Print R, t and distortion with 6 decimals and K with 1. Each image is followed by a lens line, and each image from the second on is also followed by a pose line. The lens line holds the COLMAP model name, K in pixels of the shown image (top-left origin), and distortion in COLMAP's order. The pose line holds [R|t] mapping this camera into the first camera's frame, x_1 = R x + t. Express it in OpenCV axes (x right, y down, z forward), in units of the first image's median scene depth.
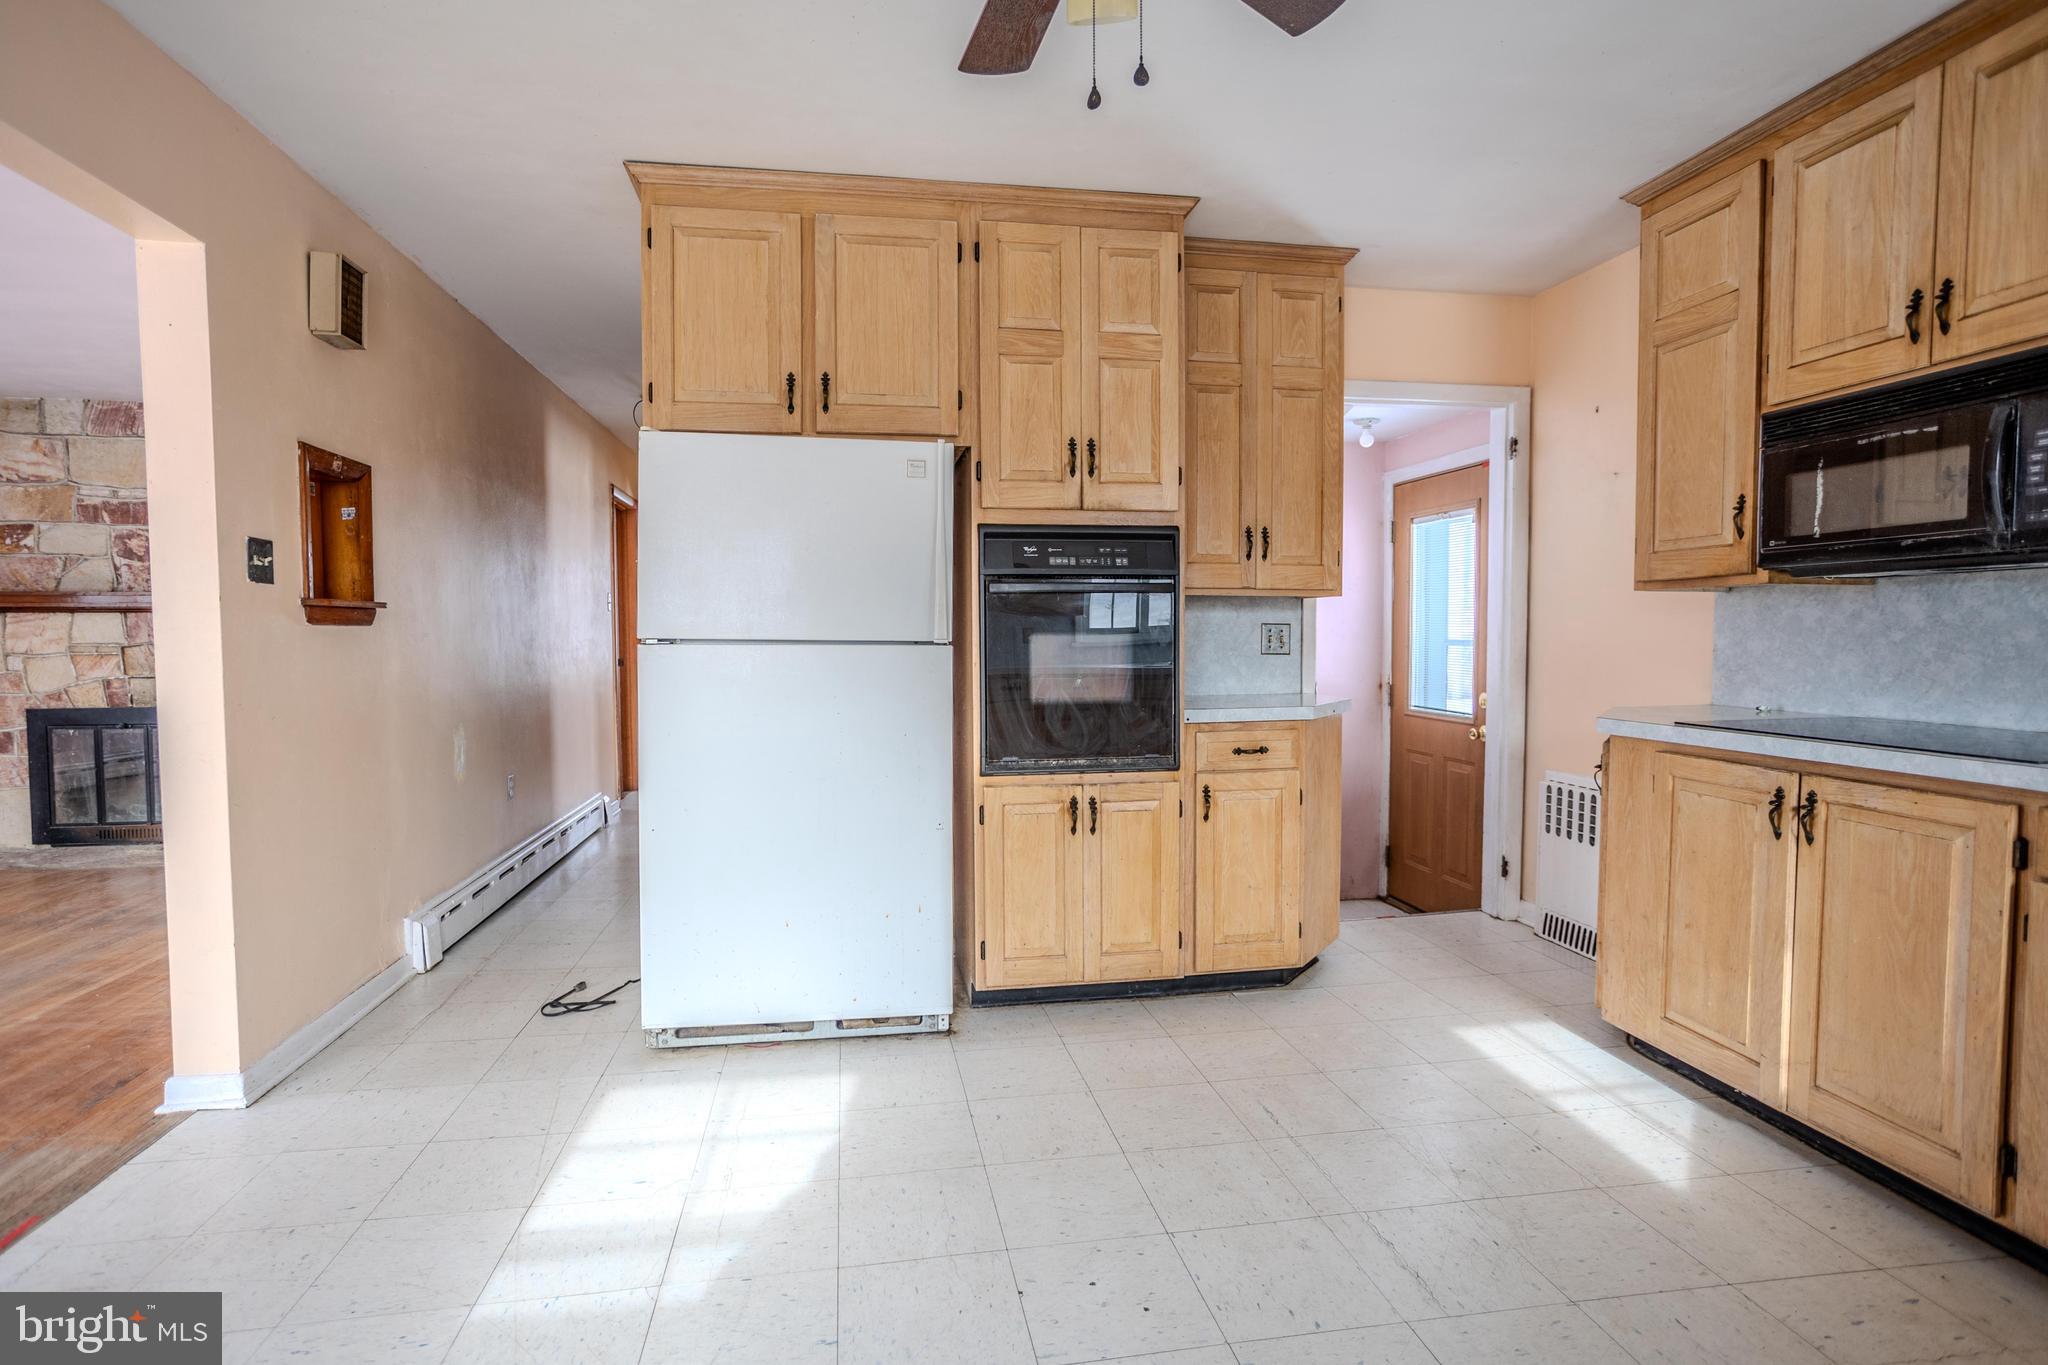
lens RADIAL K [[987.0, 0, 1022.8], [0, 987.0, 679.8], [0, 0, 1]] dist [-0.050761, 0.029290]
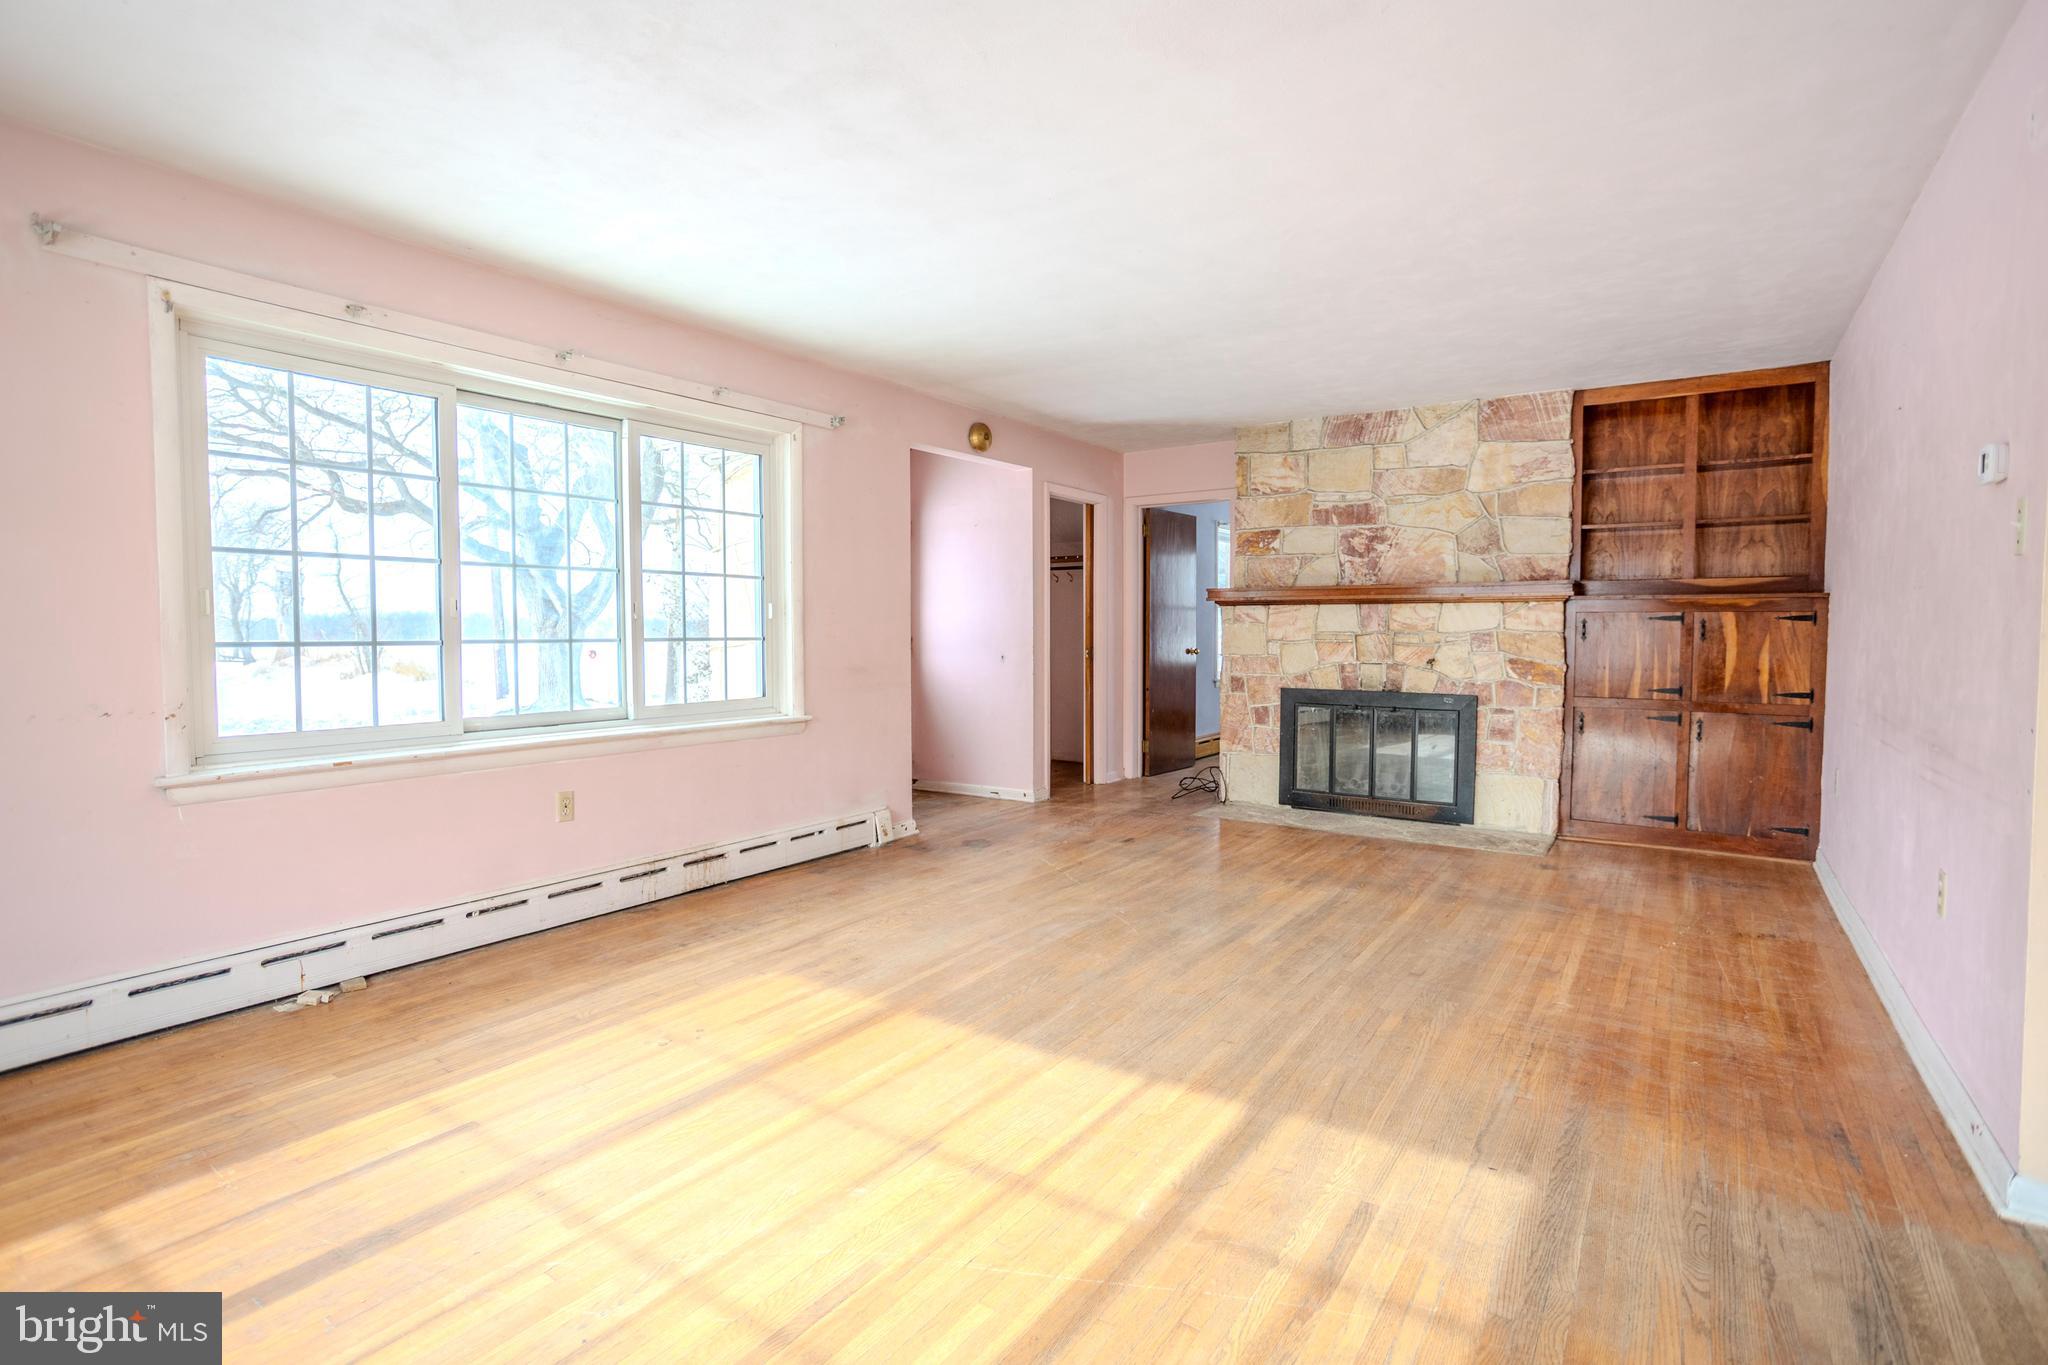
lens RADIAL K [[987.0, 0, 1006.3], [0, 987.0, 675.6], [0, 0, 1]] dist [-0.050761, 0.029290]
pose [[0.711283, 0.037664, -0.701896, -0.742572], [-0.034821, 0.999225, 0.018332, 0.008868], [0.702043, 0.011402, 0.712044, -0.134179]]
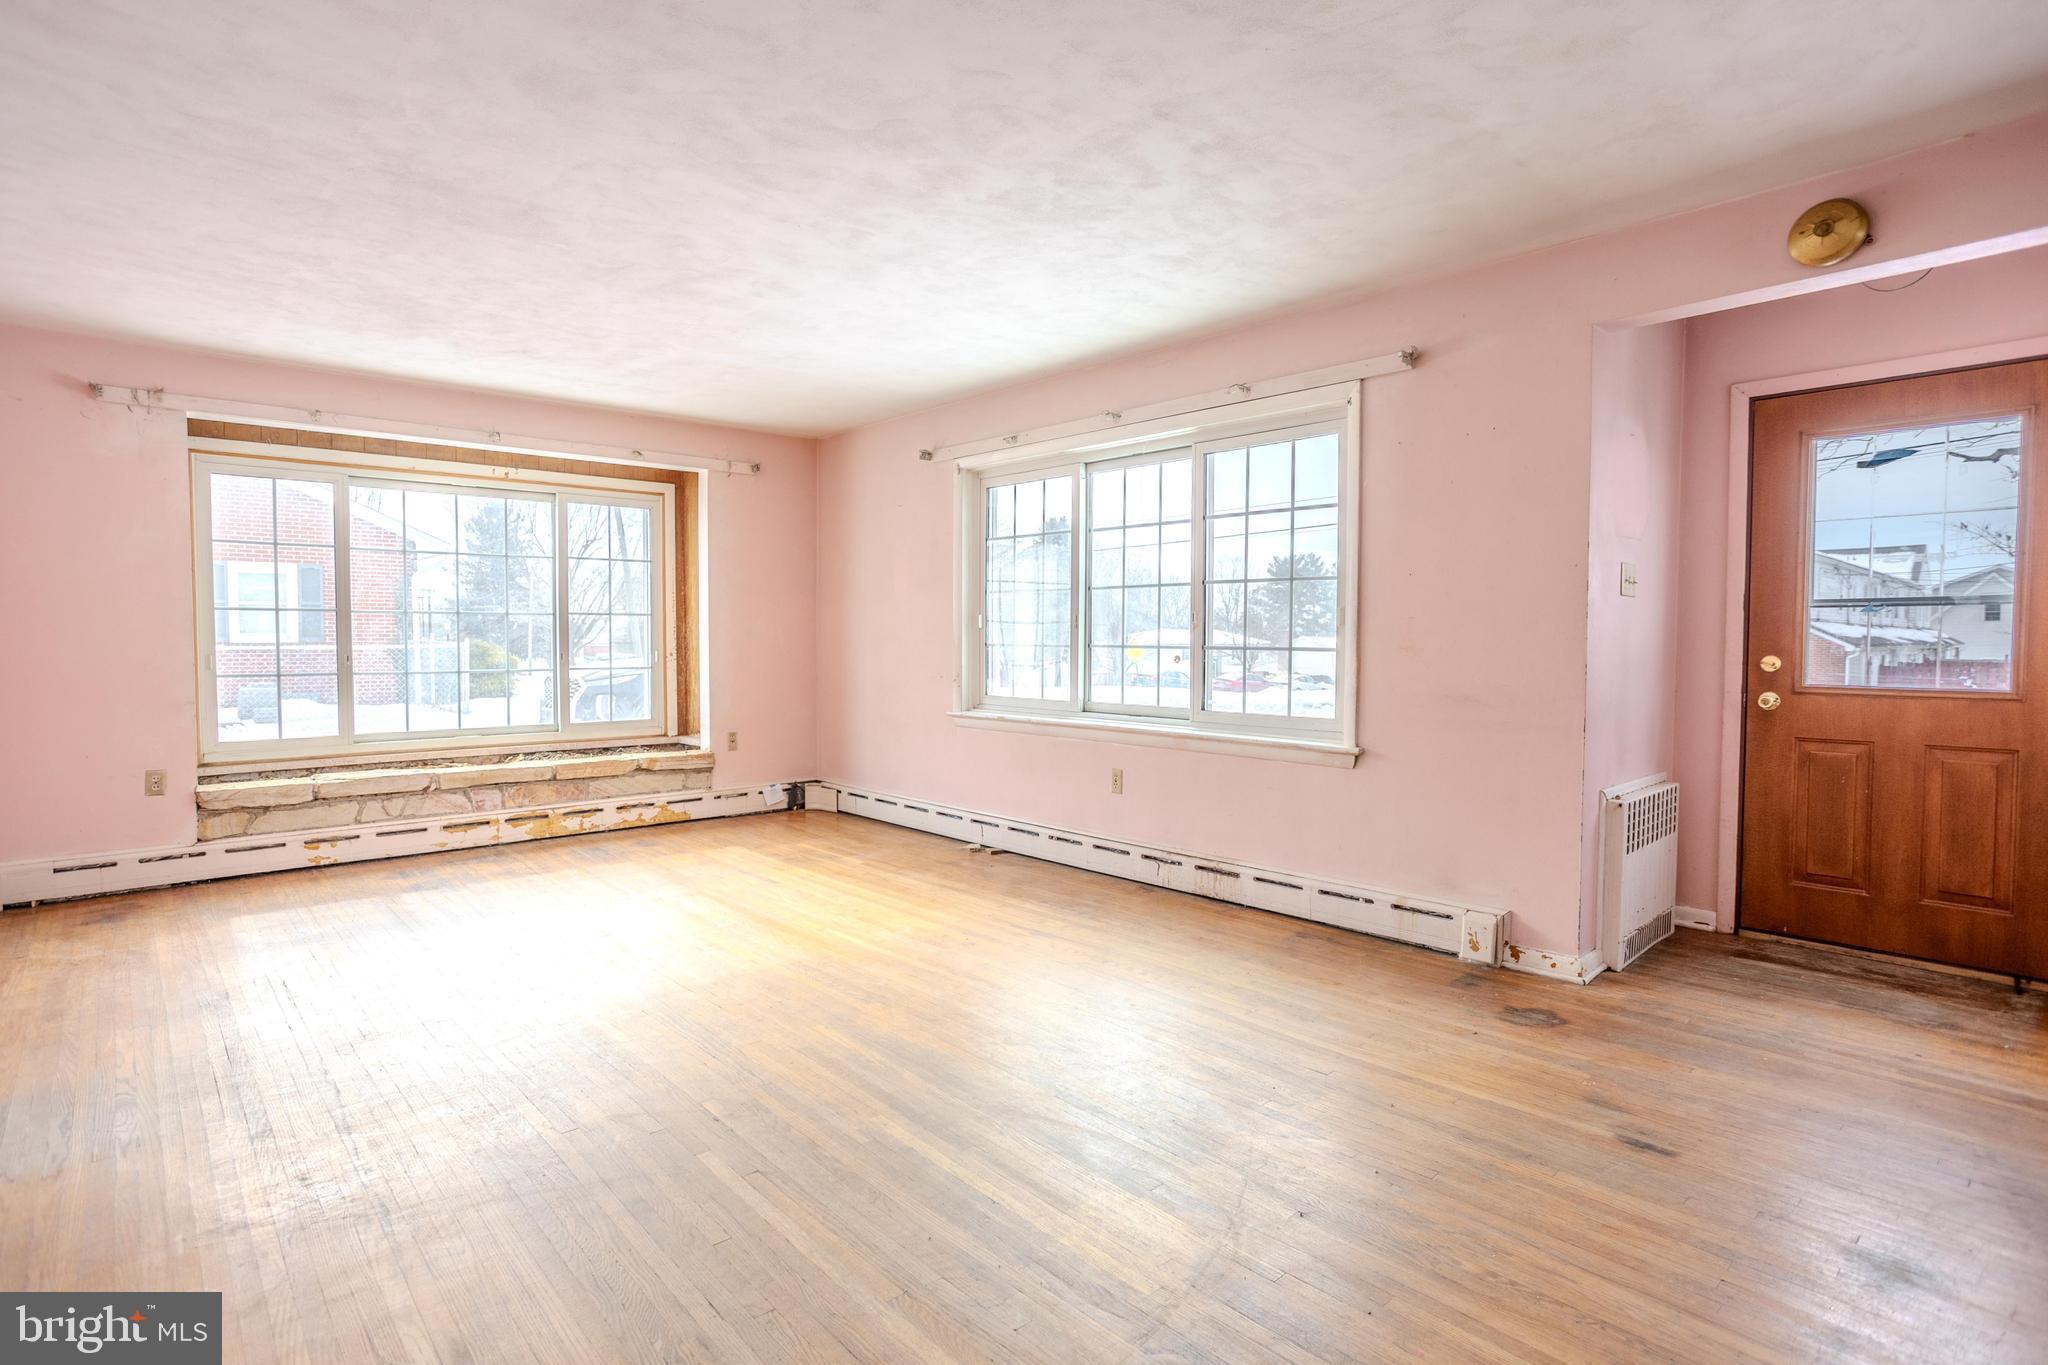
lens RADIAL K [[1031.8, 0, 1018.1], [0, 1031.8, 671.8], [0, 0, 1]] dist [-0.038024, 0.007293]
pose [[-0.845483, 0.022383, -0.533533, -1.027017], [-0.022284, 0.996772, 0.077129, -0.075574], [0.533537, 0.077100, -0.842255, 1.665181]]
